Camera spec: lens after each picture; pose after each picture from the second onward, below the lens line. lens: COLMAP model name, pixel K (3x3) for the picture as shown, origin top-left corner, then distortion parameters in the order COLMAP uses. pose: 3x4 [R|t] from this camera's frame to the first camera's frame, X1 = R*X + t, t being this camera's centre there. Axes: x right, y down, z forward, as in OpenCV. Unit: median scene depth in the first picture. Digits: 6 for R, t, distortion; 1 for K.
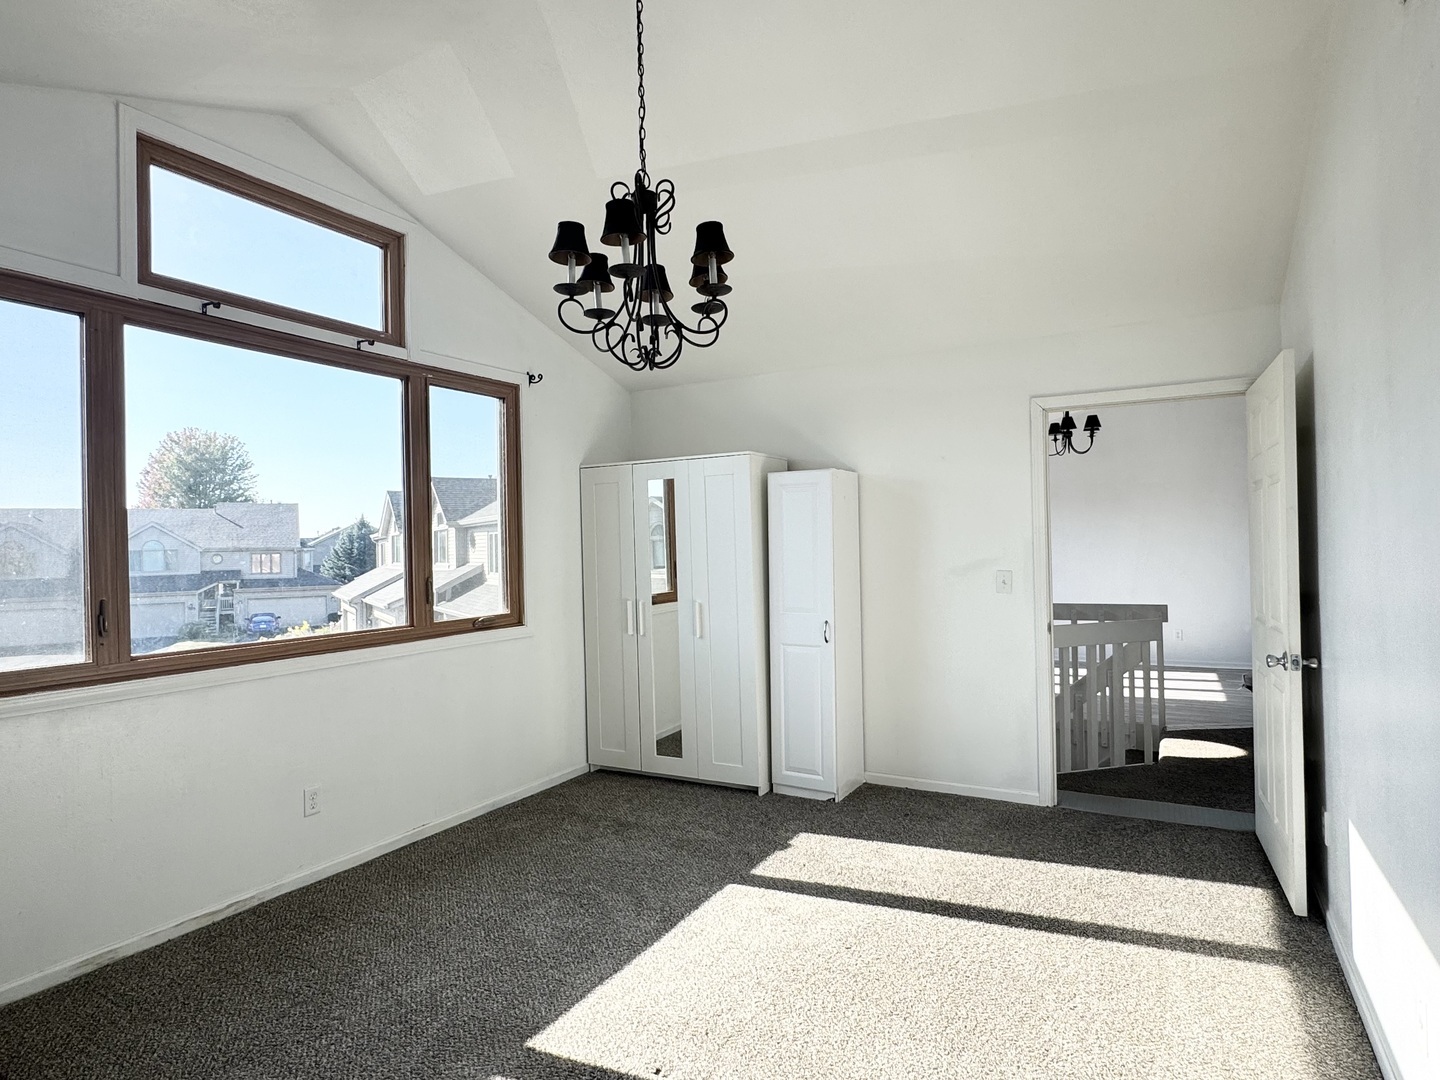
lens RADIAL K [[802.0, 0, 719.6], [0, 802.0, 536.0], [0, 0, 1]] dist [-0.001457, 0.000587]
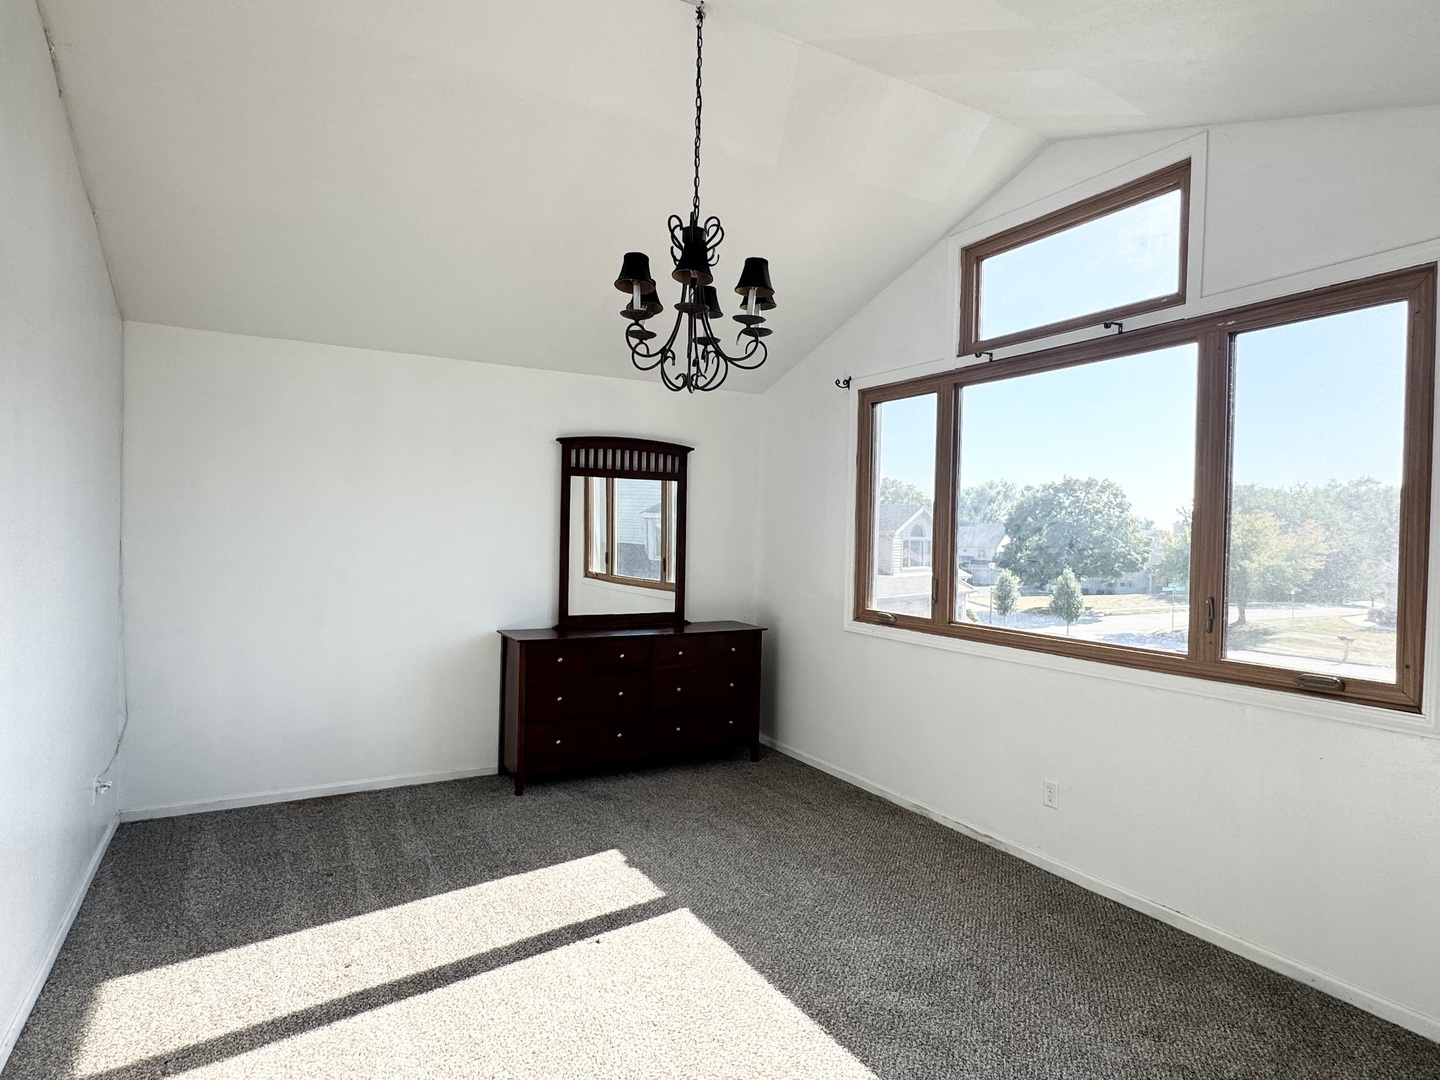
lens RADIAL K [[802.0, 0, 719.7], [0, 802.0, 543.1], [0, 0, 1]] dist [-0.001457, 0.000587]
pose [[-0.501456, 0.016738, -0.865021, 0.582644], [-0.010564, 0.999620, 0.025466, -0.015226], [0.865118, 0.021909, -0.501089, 1.110223]]
